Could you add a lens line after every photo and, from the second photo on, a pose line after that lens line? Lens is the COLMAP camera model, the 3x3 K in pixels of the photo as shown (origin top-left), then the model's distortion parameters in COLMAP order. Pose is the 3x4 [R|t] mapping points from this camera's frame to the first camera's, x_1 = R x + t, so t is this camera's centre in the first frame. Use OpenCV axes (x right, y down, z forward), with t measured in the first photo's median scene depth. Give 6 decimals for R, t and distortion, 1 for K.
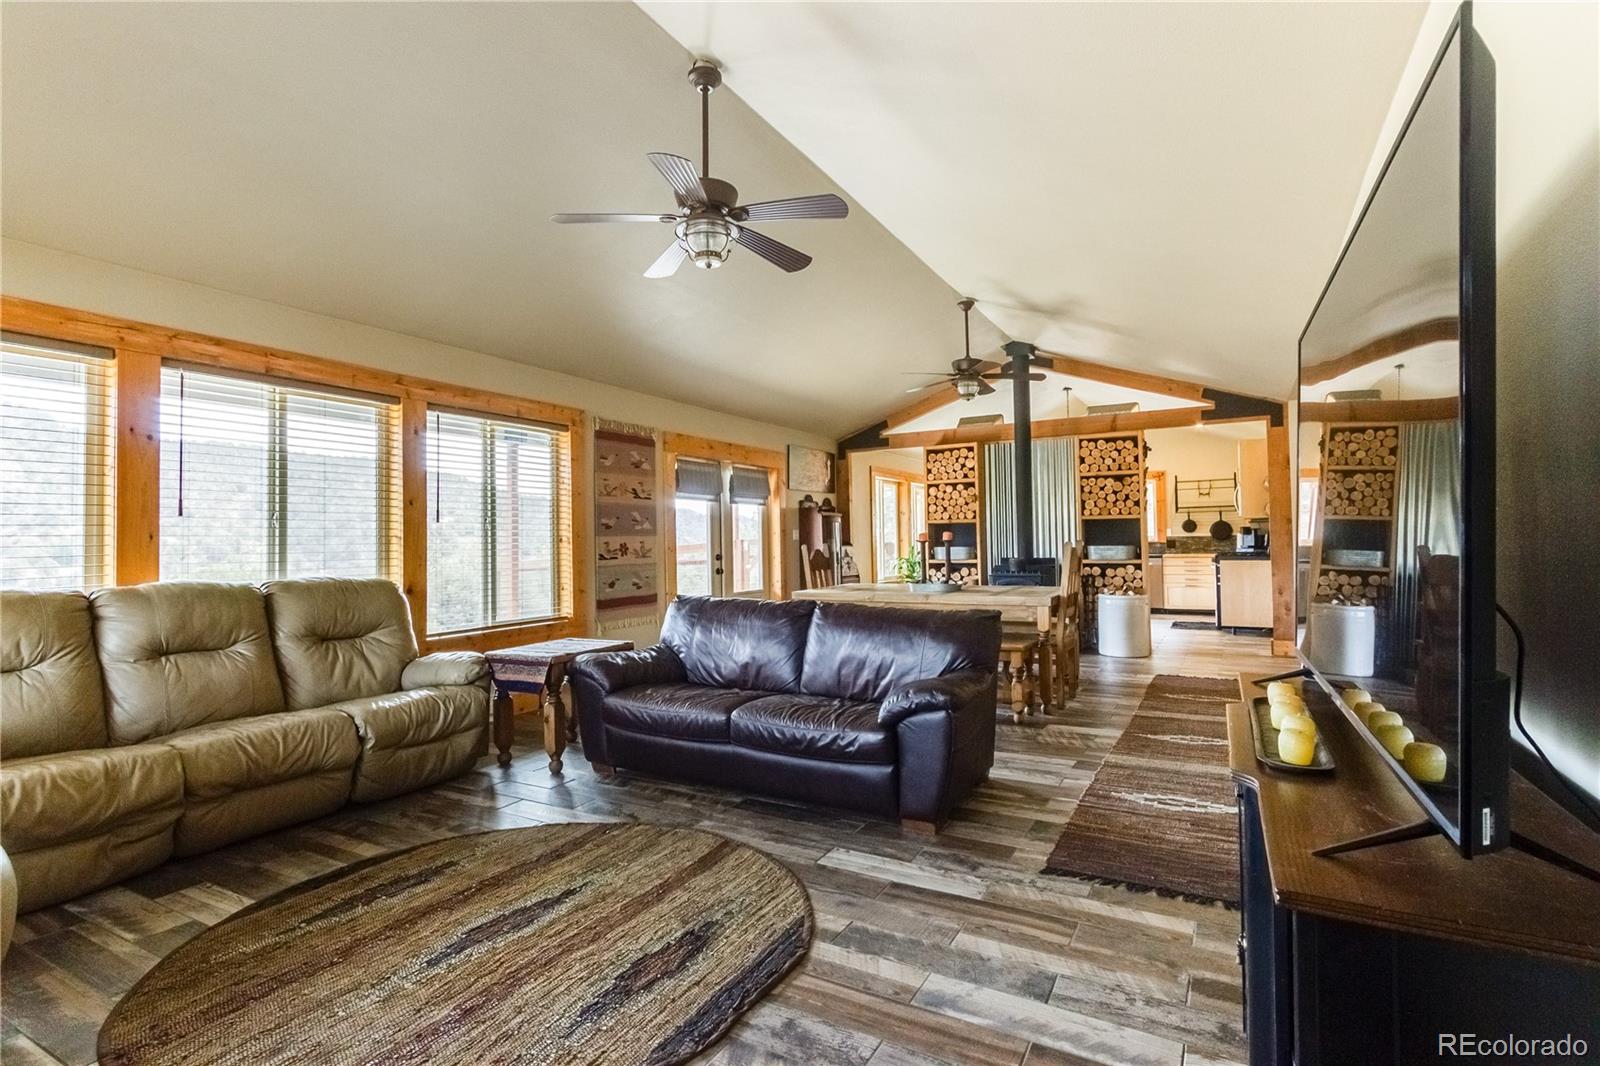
lens RADIAL K [[748.5, 0, 814.5], [0, 748.5, 518.6], [0, 0, 1]] dist [0.004724, -0.001903]
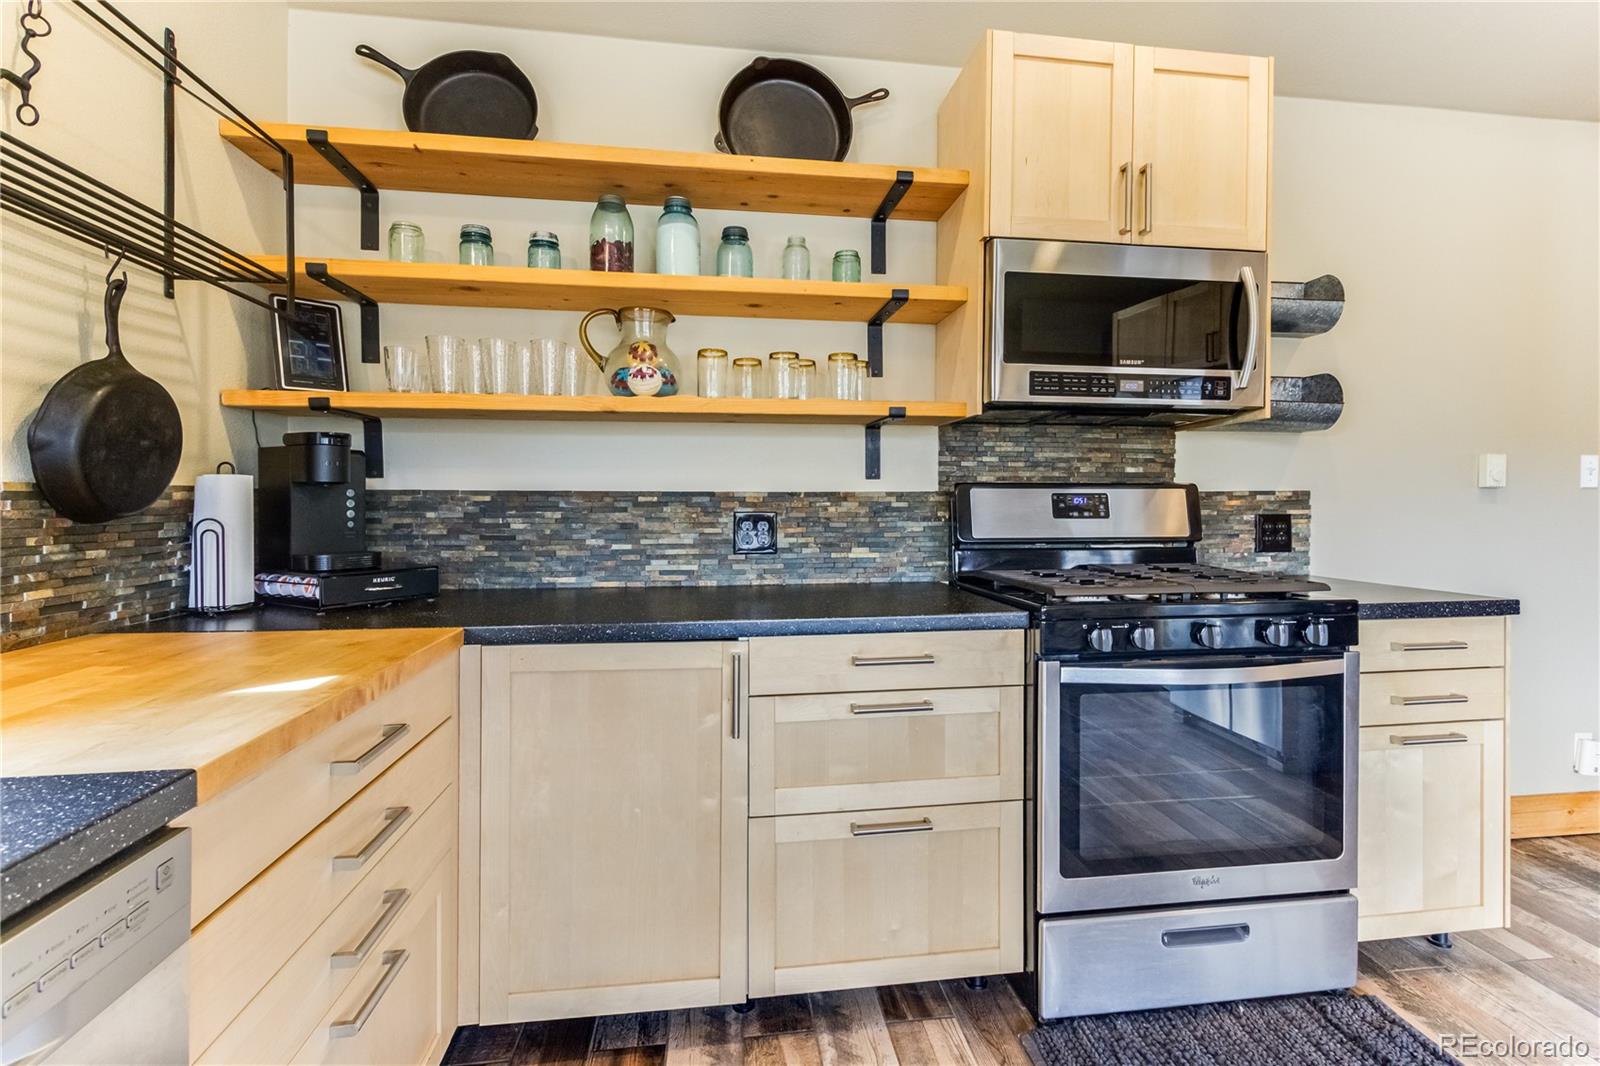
lens RADIAL K [[748.5, 0, 821.9], [0, 748.5, 518.3], [0, 0, 1]] dist [0.004724, -0.001903]
pose [[-0.609430, -0.007083, 0.792808, 0.554382], [-0.021619, 0.999737, -0.007688, 0.038963], [-0.792545, -0.021825, -0.609422, 1.449412]]
